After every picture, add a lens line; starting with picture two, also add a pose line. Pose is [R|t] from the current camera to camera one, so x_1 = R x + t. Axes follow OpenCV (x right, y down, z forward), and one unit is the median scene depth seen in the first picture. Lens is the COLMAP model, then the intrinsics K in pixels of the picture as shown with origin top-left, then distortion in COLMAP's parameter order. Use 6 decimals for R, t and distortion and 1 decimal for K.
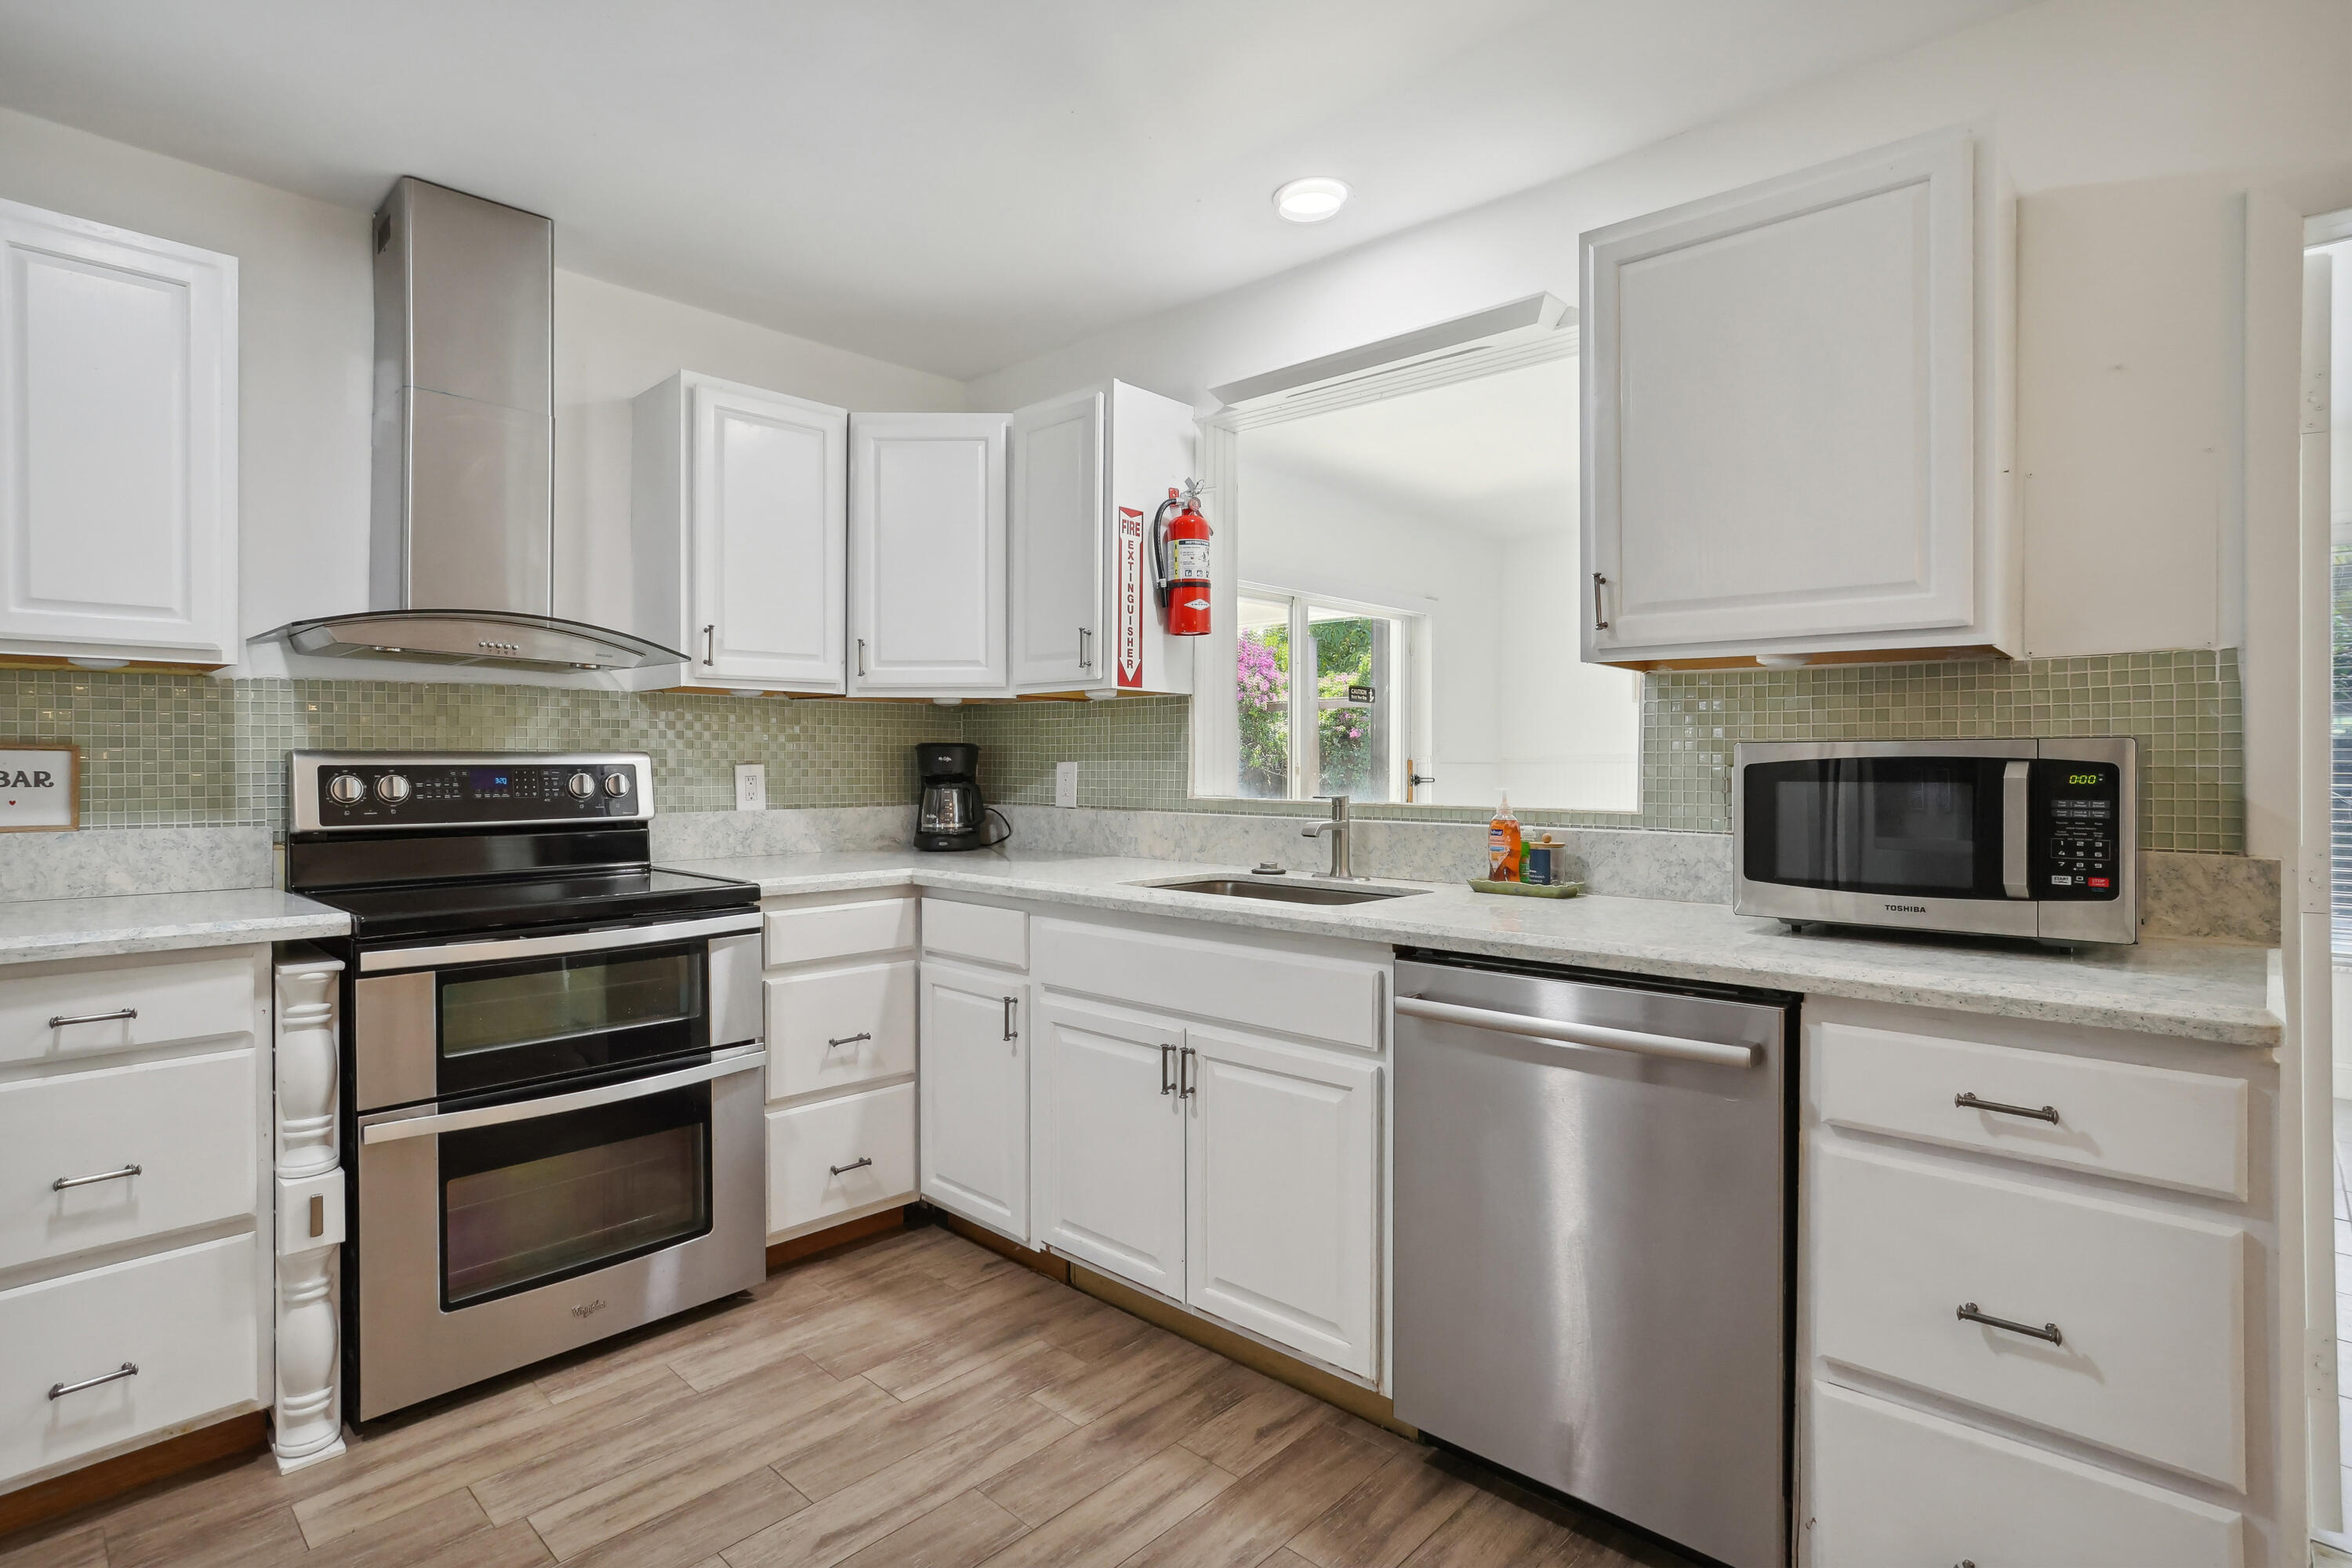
lens RADIAL K [[1150.3, 0, 1173.8], [0, 1150.3, 777.6], [0, 0, 1]] dist [-0.041426, 0.010321]
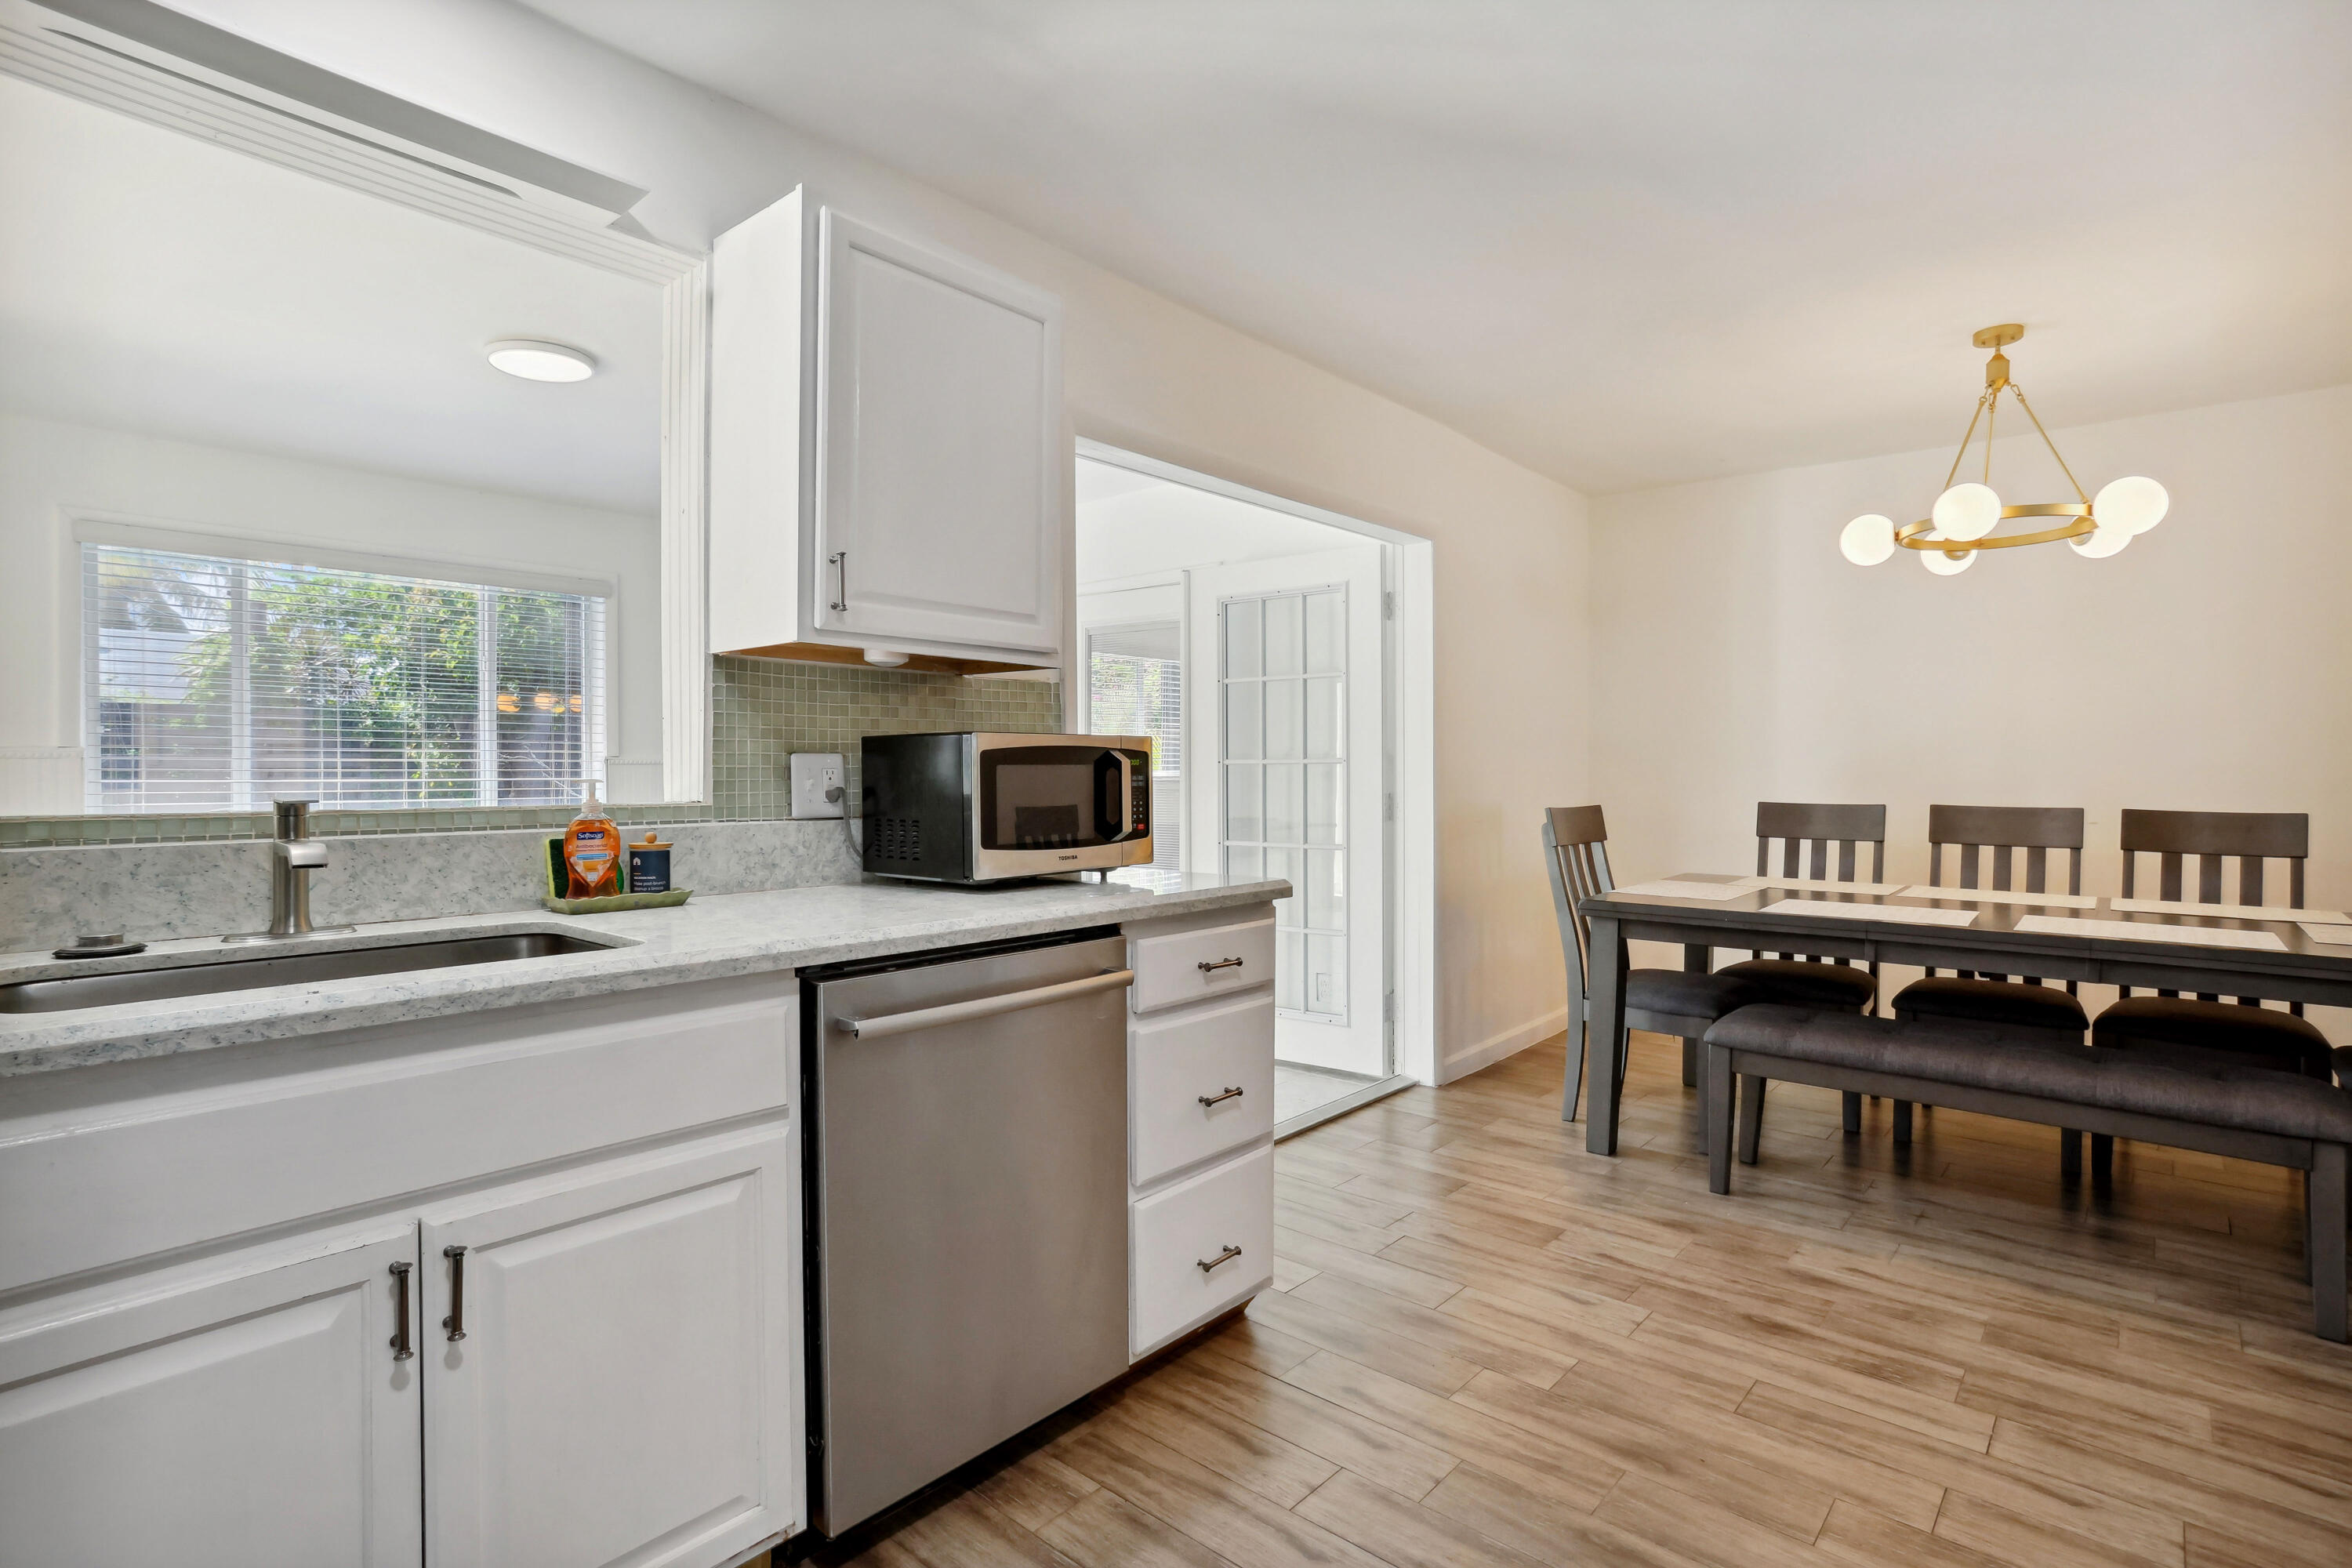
lens RADIAL K [[1150.3, 0, 1177.7], [0, 1150.3, 784.4], [0, 0, 1]] dist [-0.041426, 0.010321]
pose [[-0.026800, -0.013646, 0.999548, -0.604269], [0.011365, 0.999838, 0.013955, 0.007529], [-0.999576, 0.011734, -0.026641, 0.735809]]
